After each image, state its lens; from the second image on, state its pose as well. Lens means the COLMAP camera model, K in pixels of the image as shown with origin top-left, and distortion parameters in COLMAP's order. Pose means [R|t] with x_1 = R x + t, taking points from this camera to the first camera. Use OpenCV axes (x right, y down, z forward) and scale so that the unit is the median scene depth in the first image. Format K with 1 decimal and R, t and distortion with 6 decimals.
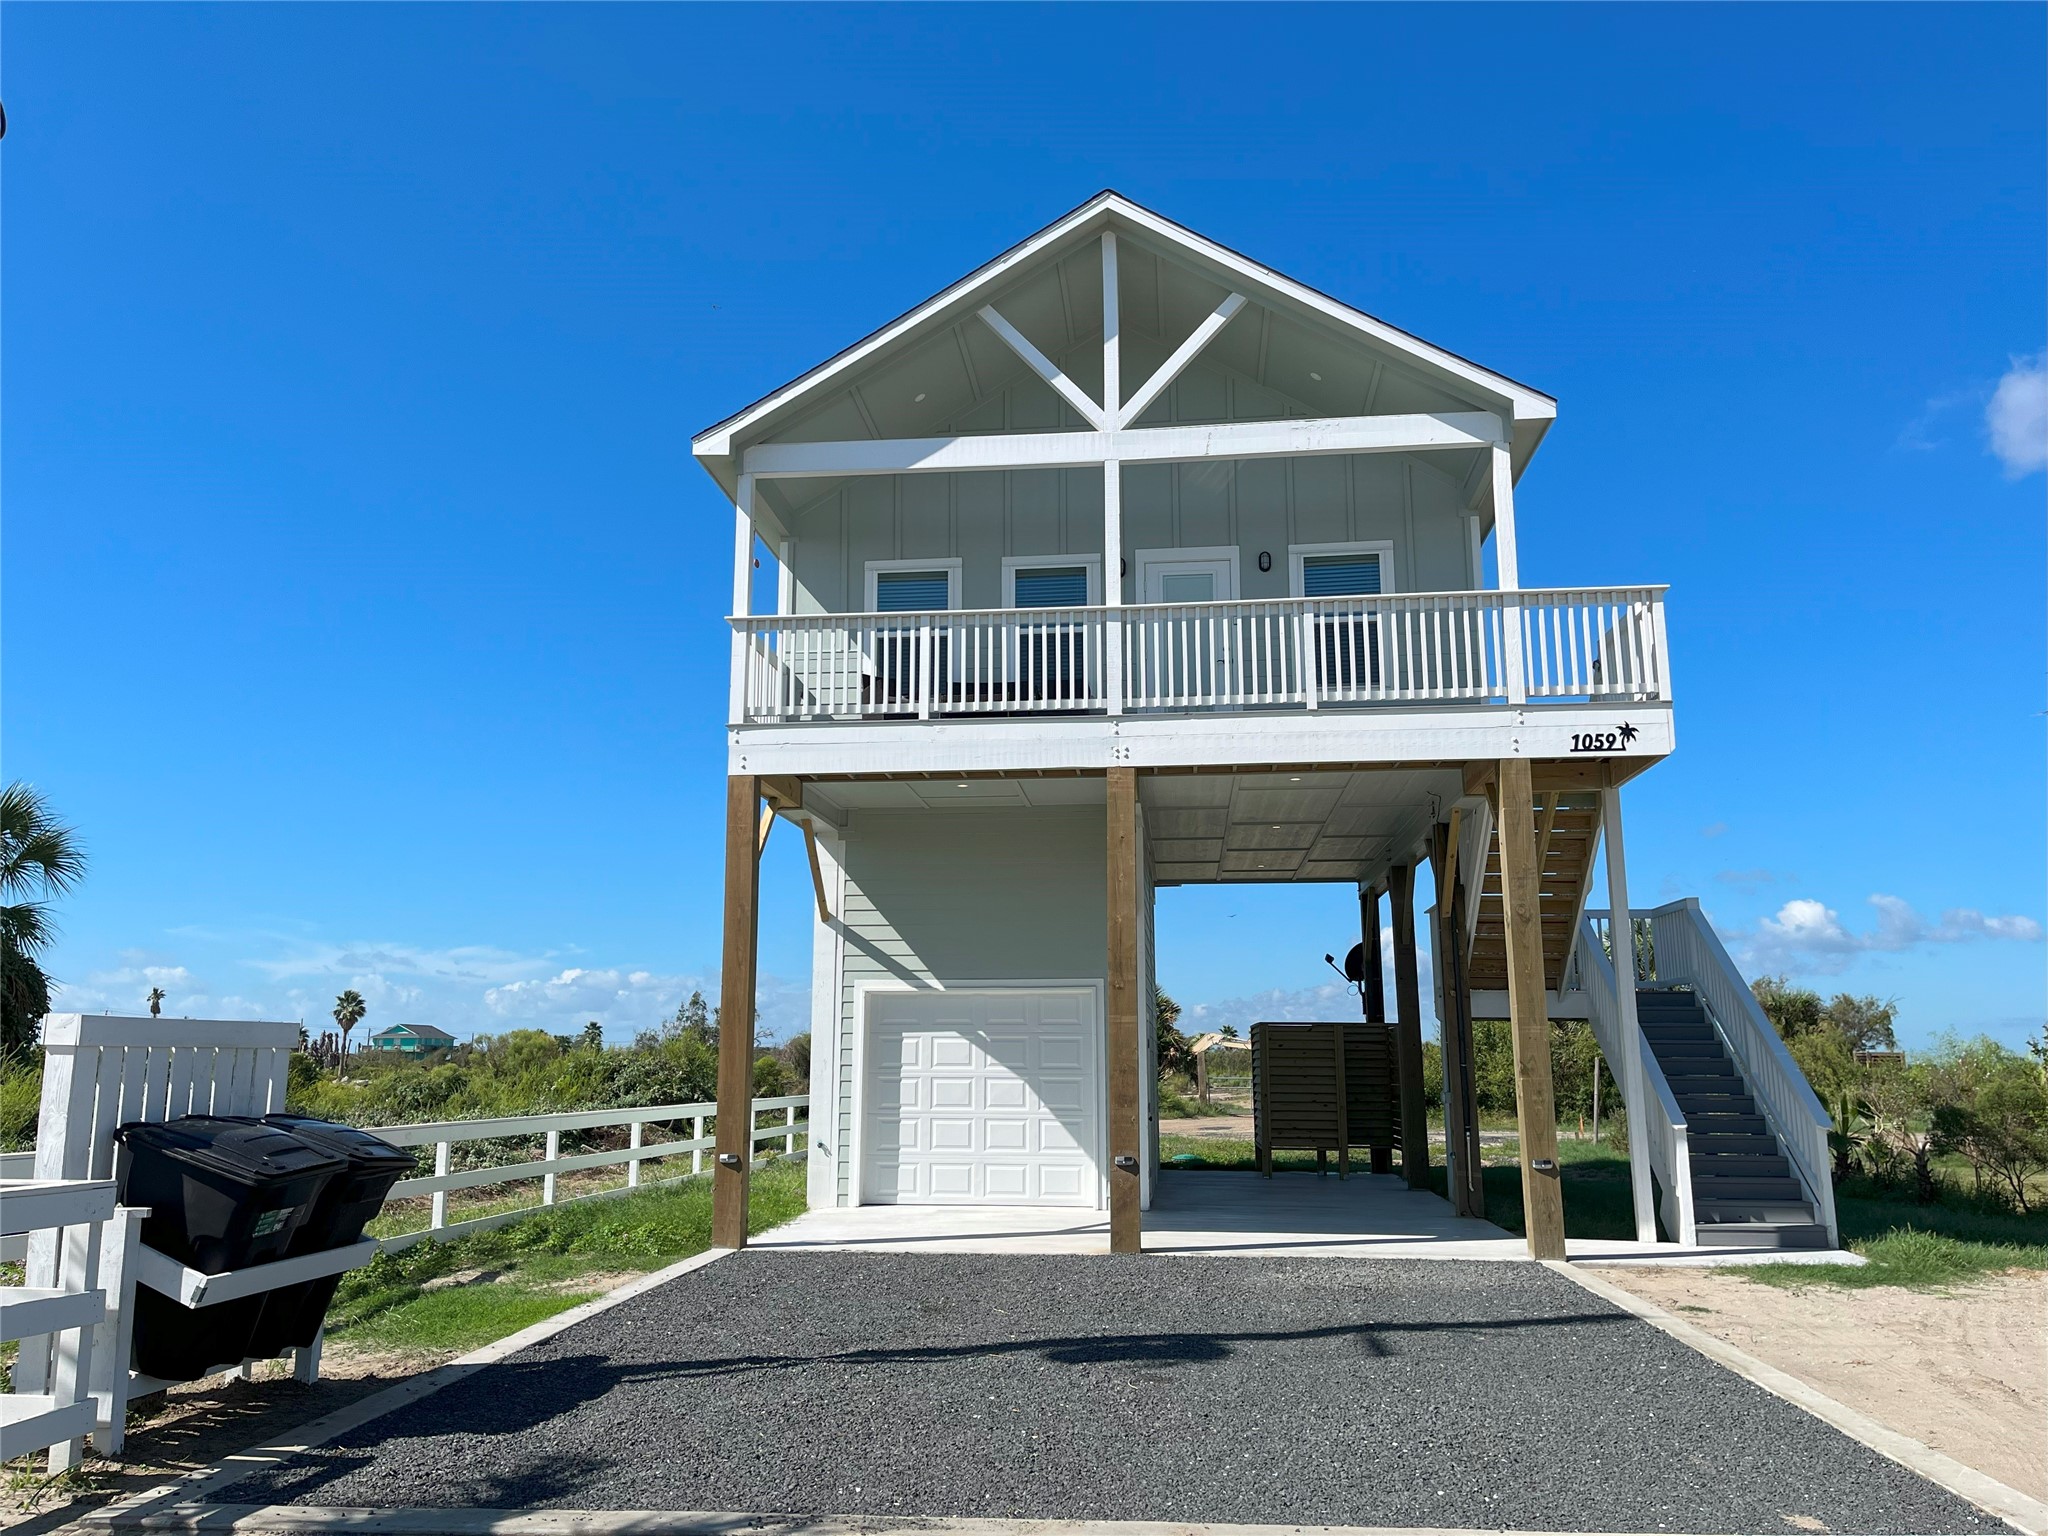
lens RADIAL K [[1556.0, 0, 1020.3], [0, 1556.0, 759.4], [0, 0, 1]] dist [0.065170, -0.062501]
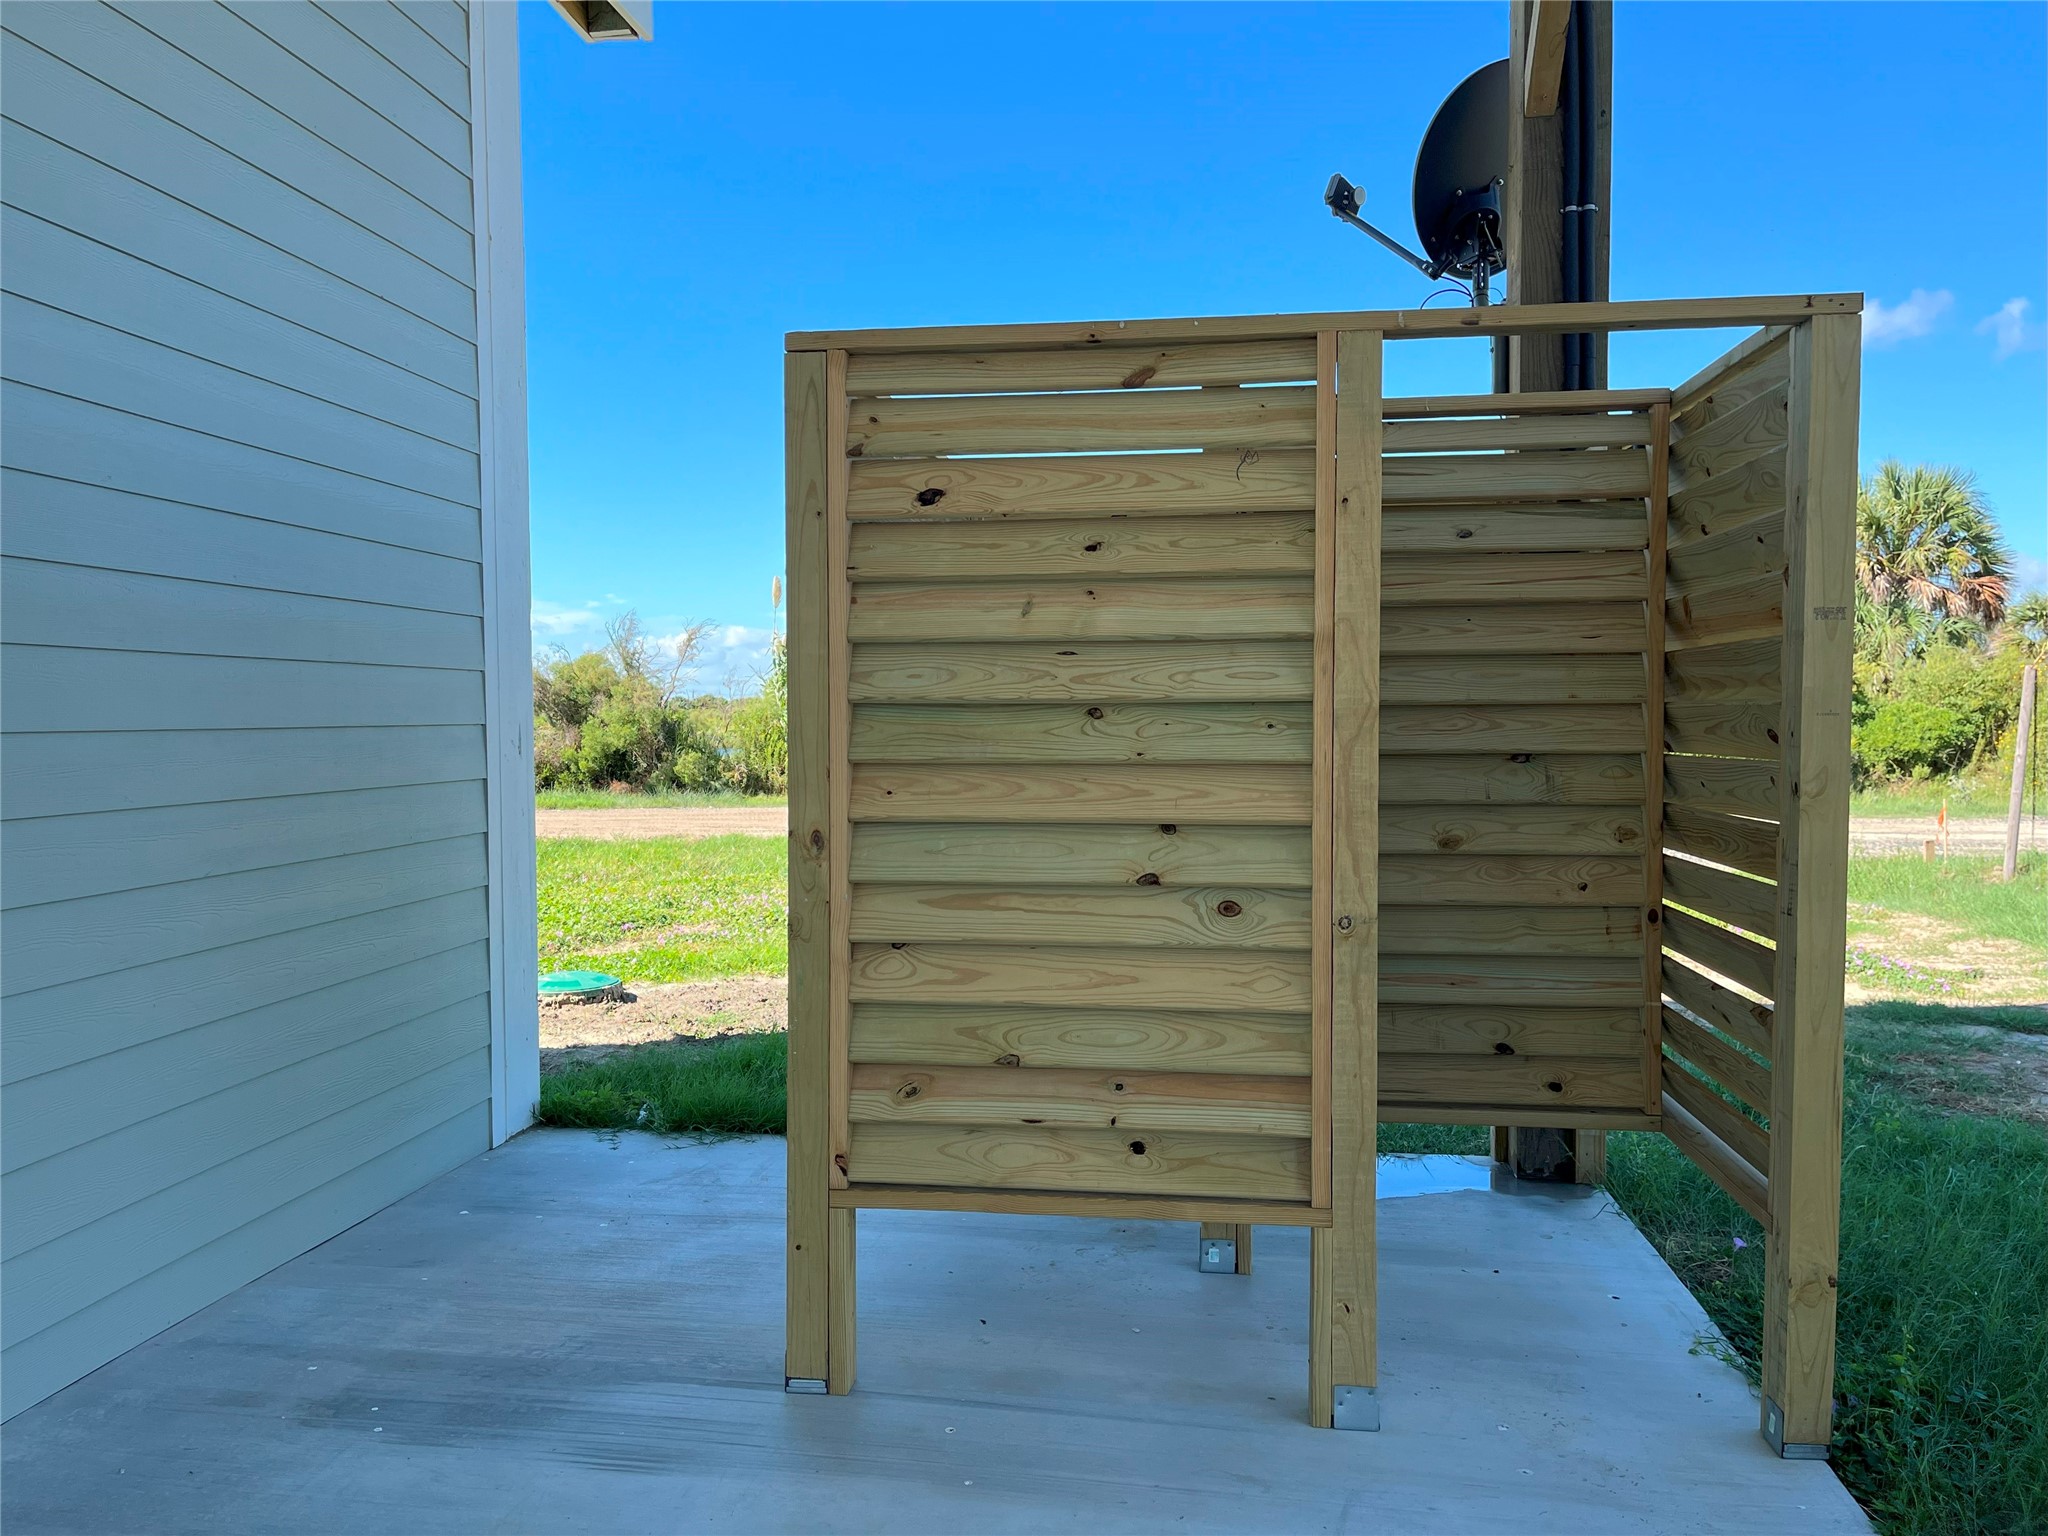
lens RADIAL K [[1556.0, 0, 1020.3], [0, 1556.0, 759.4], [0, 0, 1]] dist [0.065170, -0.062501]
pose [[0.999312, -0.005381, -0.036706, 0.180673], [0.013355, 0.975267, 0.220627, 0.176083], [0.034611, -0.220965, 0.974667, 0.862179]]
